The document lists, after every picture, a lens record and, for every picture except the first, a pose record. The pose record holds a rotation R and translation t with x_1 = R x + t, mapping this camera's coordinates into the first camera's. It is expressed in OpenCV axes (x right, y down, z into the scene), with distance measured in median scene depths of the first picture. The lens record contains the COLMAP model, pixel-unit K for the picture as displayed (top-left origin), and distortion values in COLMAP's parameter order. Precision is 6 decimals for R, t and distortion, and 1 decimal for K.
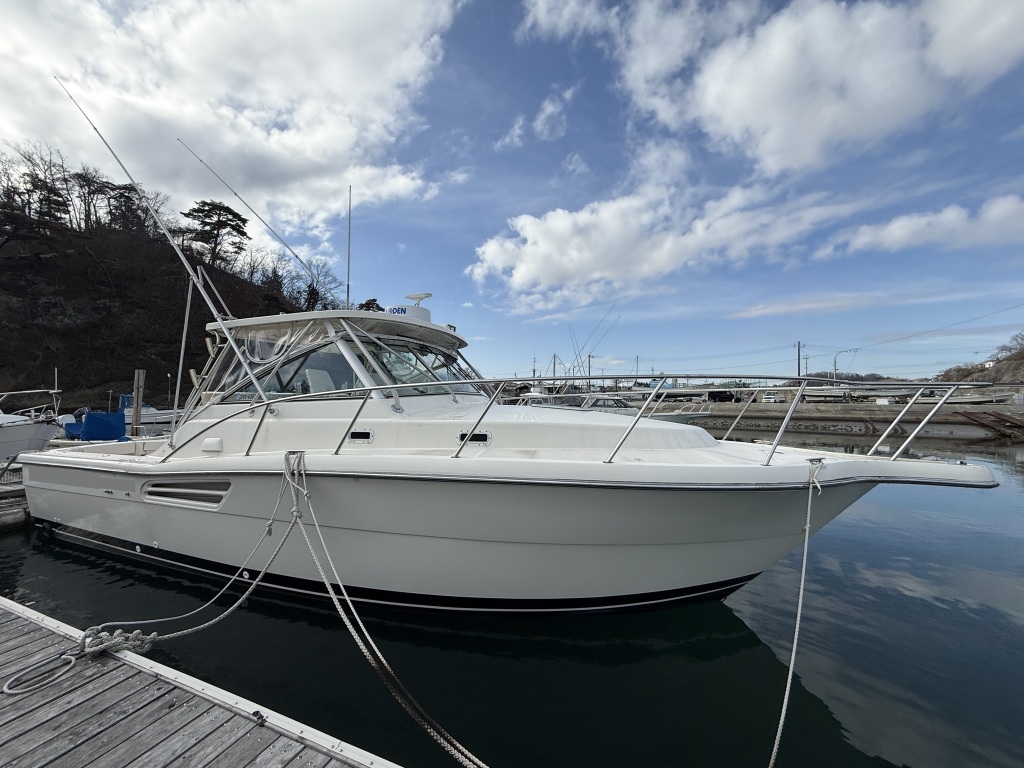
lens RADIAL K [[405.4, 0, 512.0], [0, 405.4, 384.0], [0, 0, 1]] dist [0.003146, 0.000385]
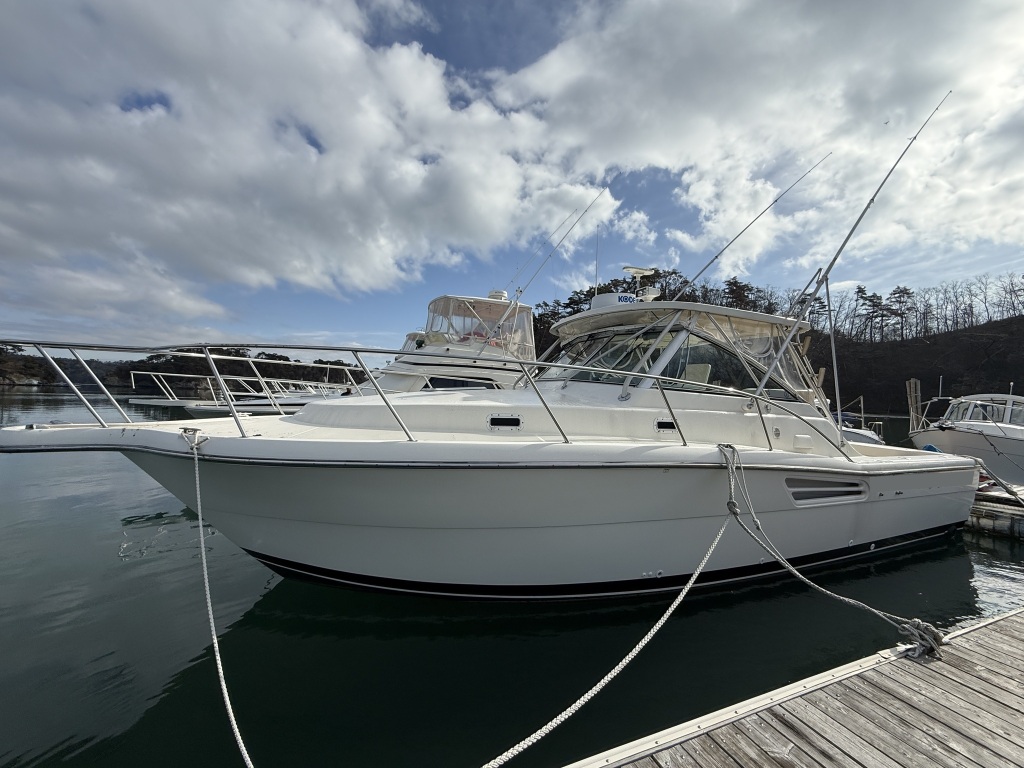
lens RADIAL K [[405.4, 0, 512.0], [0, 405.4, 384.0], [0, 0, 1]] dist [0.003146, 0.000385]
pose [[0.771015, 0.055164, 0.634424, -1.217024], [-0.088772, 0.995824, 0.021297, 0.036608], [-0.630600, -0.072739, 0.772692, 0.445340]]
